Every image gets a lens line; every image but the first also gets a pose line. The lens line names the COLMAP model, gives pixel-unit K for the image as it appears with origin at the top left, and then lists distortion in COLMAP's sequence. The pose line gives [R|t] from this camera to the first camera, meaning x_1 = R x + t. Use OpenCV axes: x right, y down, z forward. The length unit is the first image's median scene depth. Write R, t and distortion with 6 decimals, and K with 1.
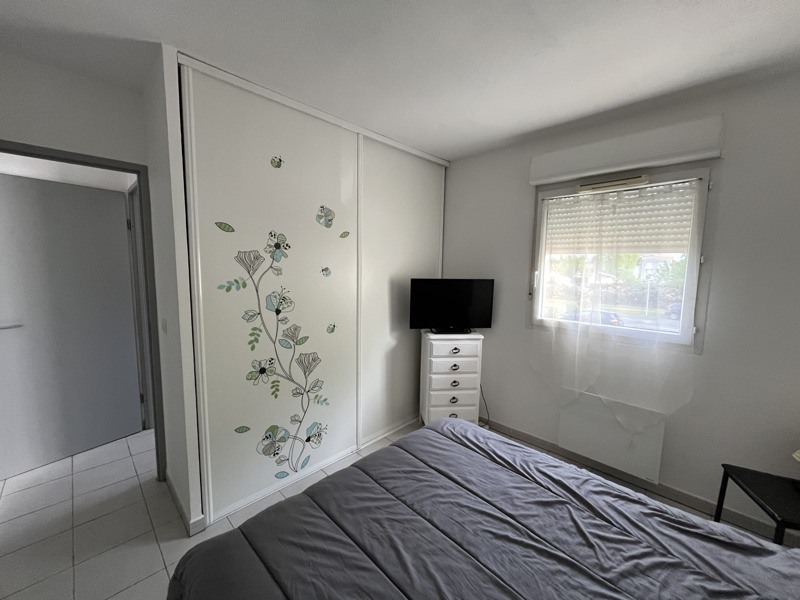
lens RADIAL K [[323.0, 0, 398.8], [0, 323.0, 298.4], [0, 0, 1]] dist [-0.002364, -0.000018]
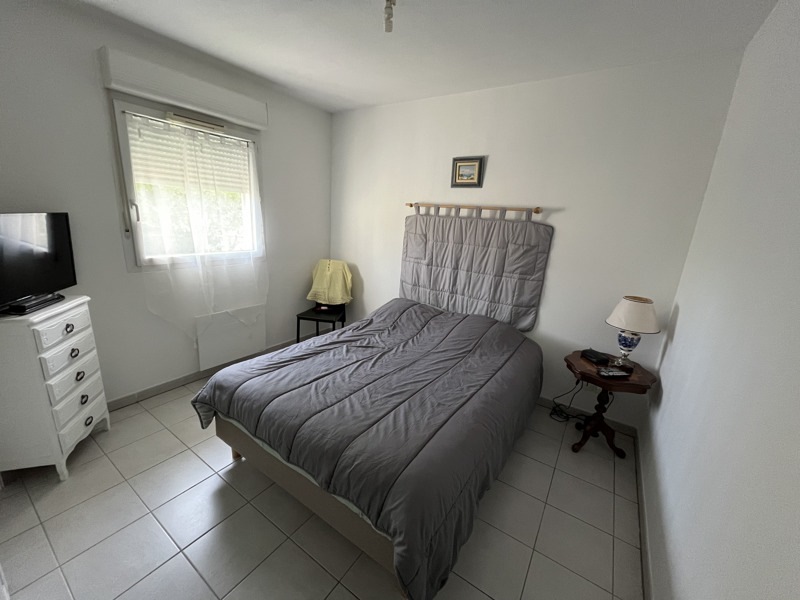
lens RADIAL K [[323.0, 0, 398.8], [0, 323.0, 298.4], [0, 0, 1]] dist [-0.002364, -0.000018]
pose [[-0.182795, -0.266558, 0.946326, -0.725365], [0.038745, 0.959843, 0.277849, -0.065954], [-0.982387, 0.087455, -0.165126, 0.616153]]
